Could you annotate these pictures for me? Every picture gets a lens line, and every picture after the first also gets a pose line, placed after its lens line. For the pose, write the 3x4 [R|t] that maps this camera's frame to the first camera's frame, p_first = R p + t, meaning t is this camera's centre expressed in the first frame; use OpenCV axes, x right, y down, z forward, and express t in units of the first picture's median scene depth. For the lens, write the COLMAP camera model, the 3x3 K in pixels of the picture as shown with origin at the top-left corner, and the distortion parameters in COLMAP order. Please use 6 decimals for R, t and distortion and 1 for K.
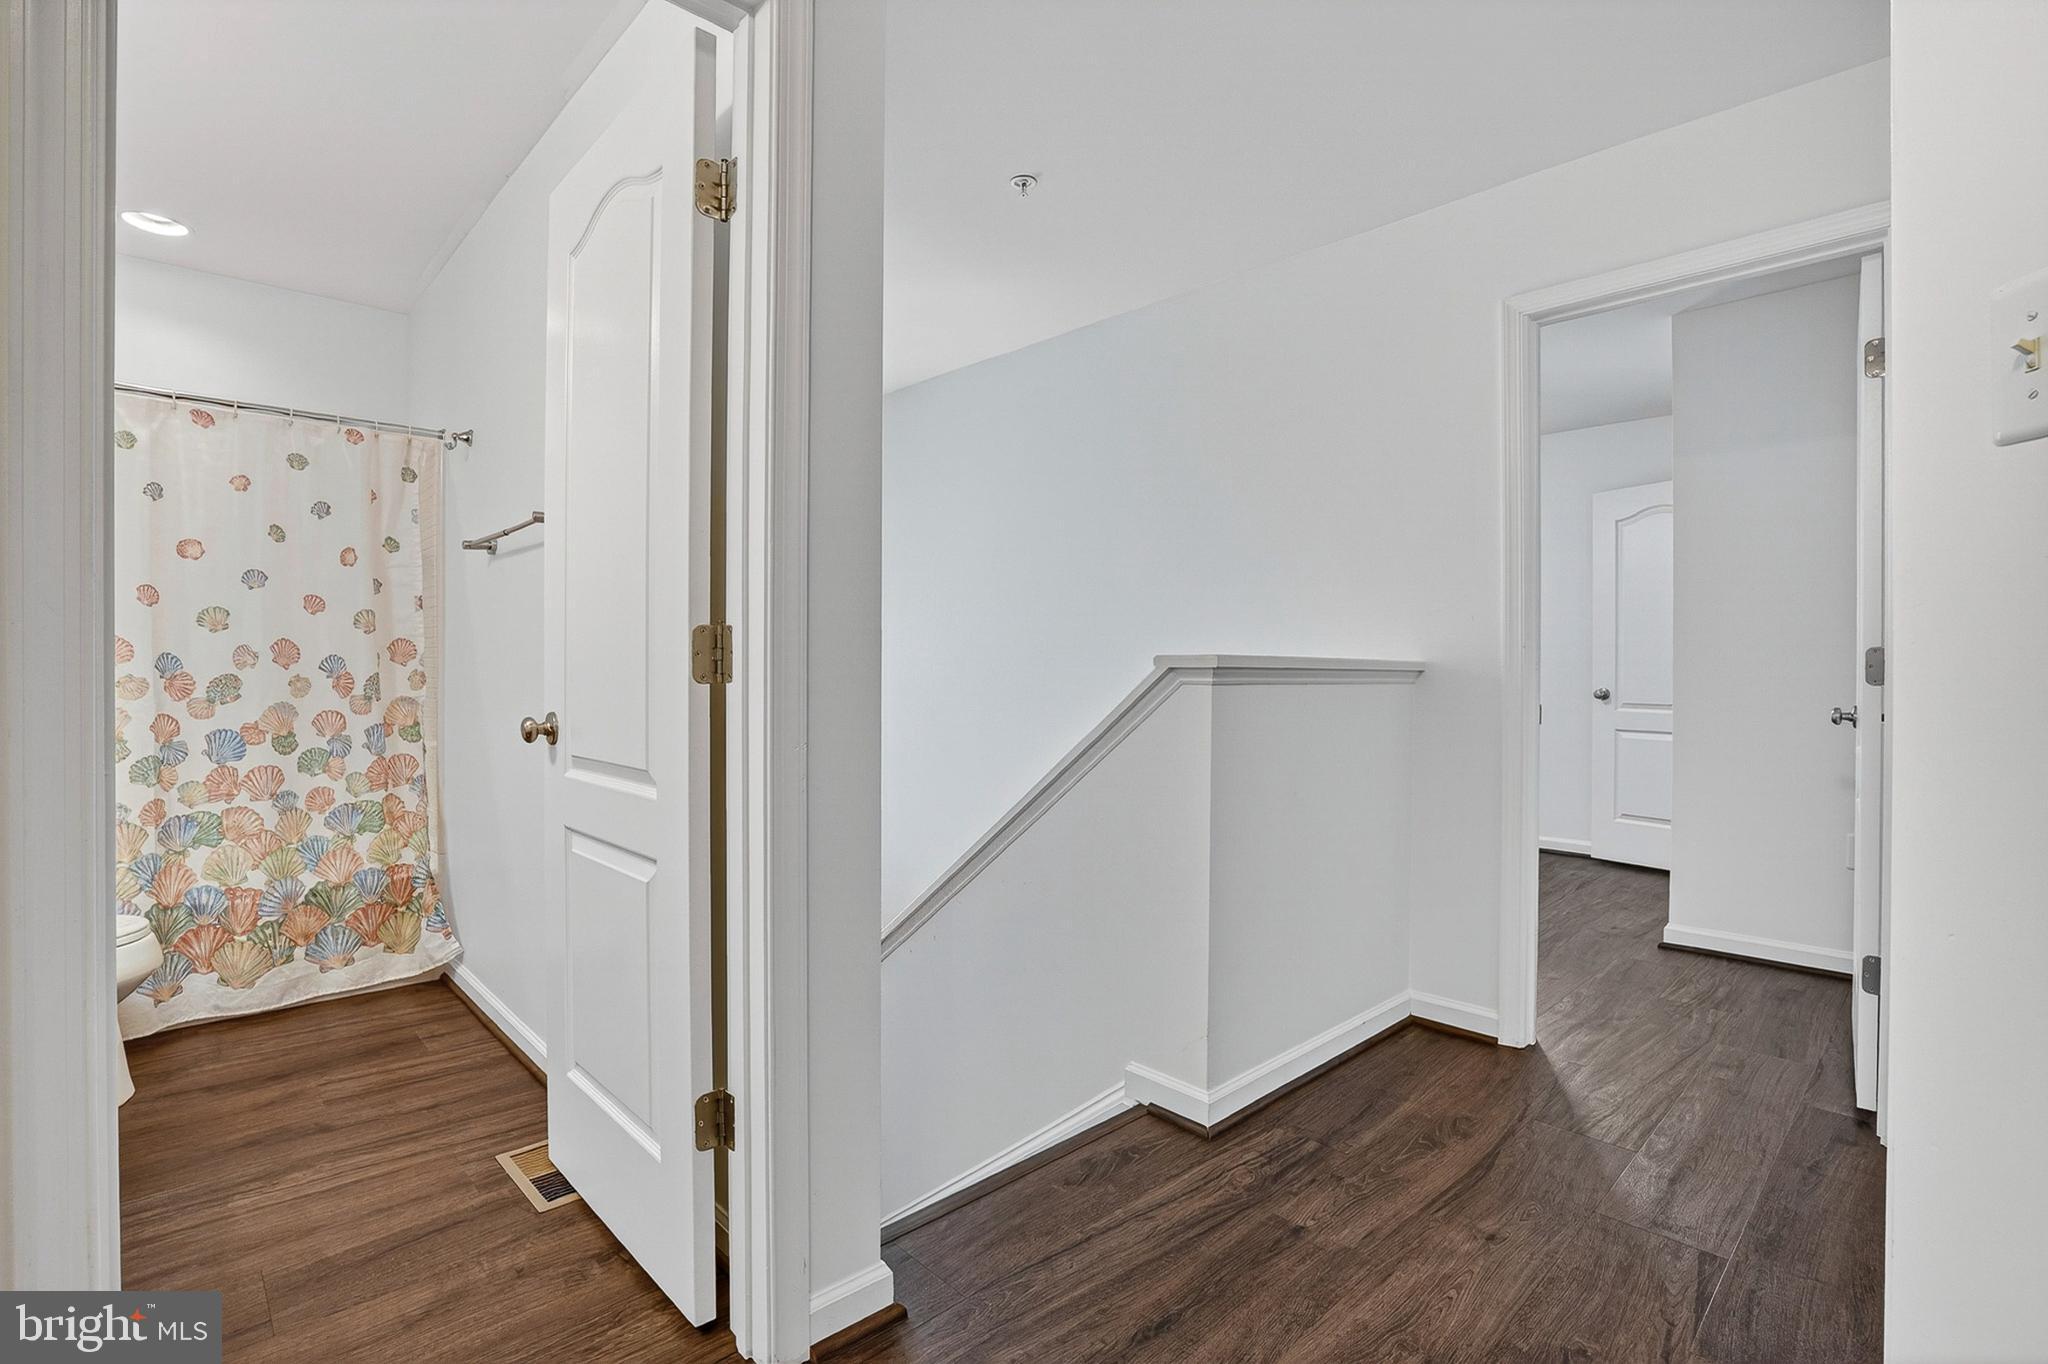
lens RADIAL K [[988.7, 0, 1024.1], [0, 988.7, 675.0], [0, 0, 1]] dist [-0.063067, 0.031293]
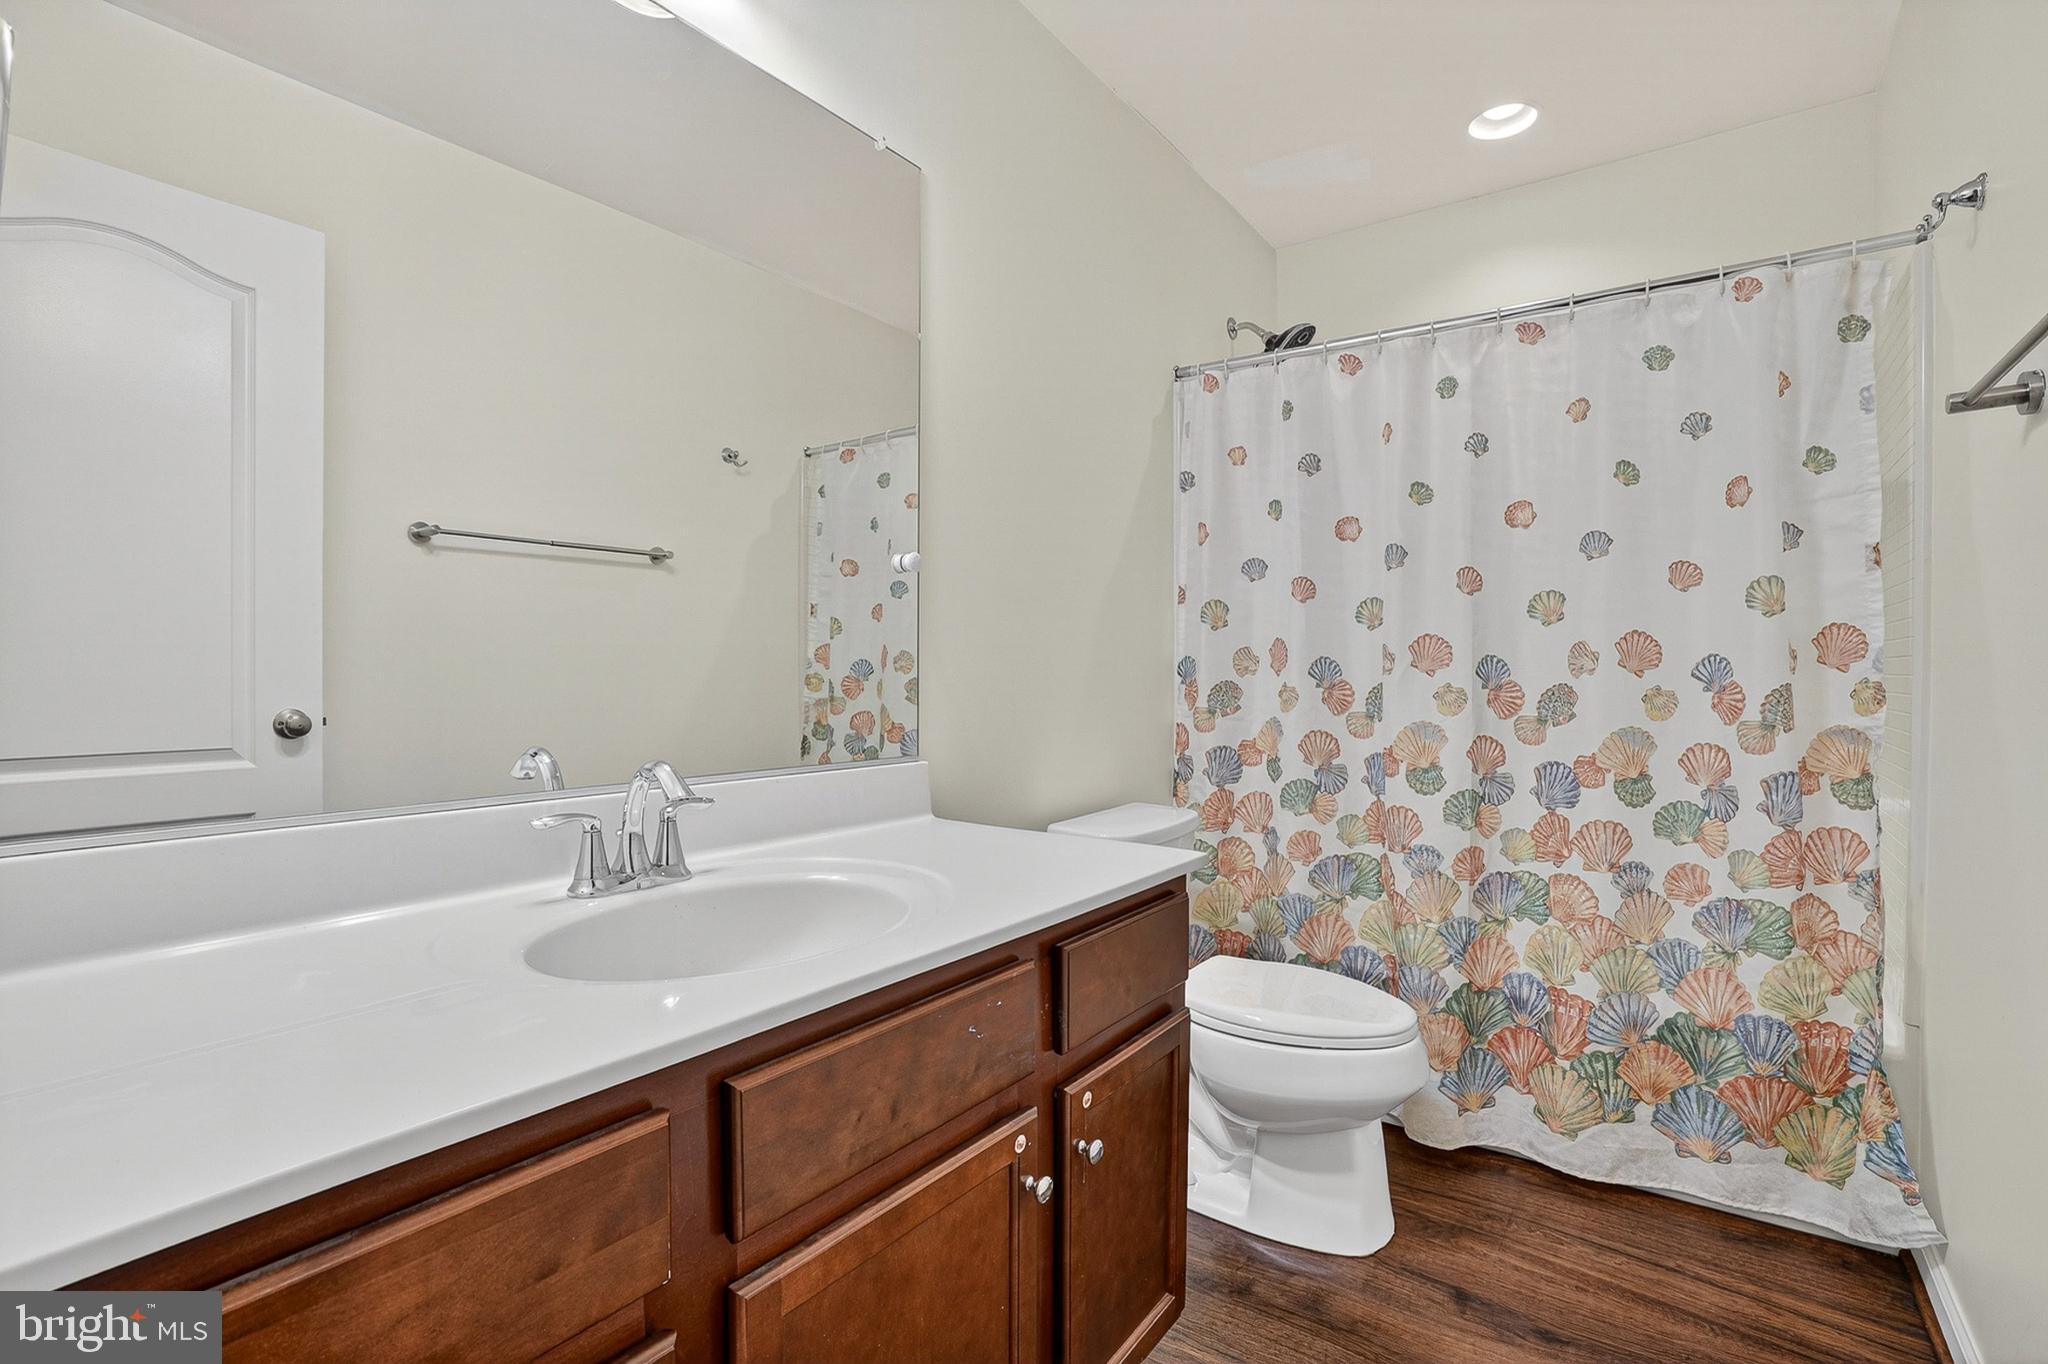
lens RADIAL K [[937.9, 0, 1023.7], [0, 937.9, 688.6], [0, 0, 1]] dist [-0.057754, 0.021496]
pose [[0.196064, 0.010645, -0.980533, -0.231640], [-0.009051, 0.999918, 0.009046, -0.000126], [0.980549, 0.007101, 0.196144, 0.459197]]
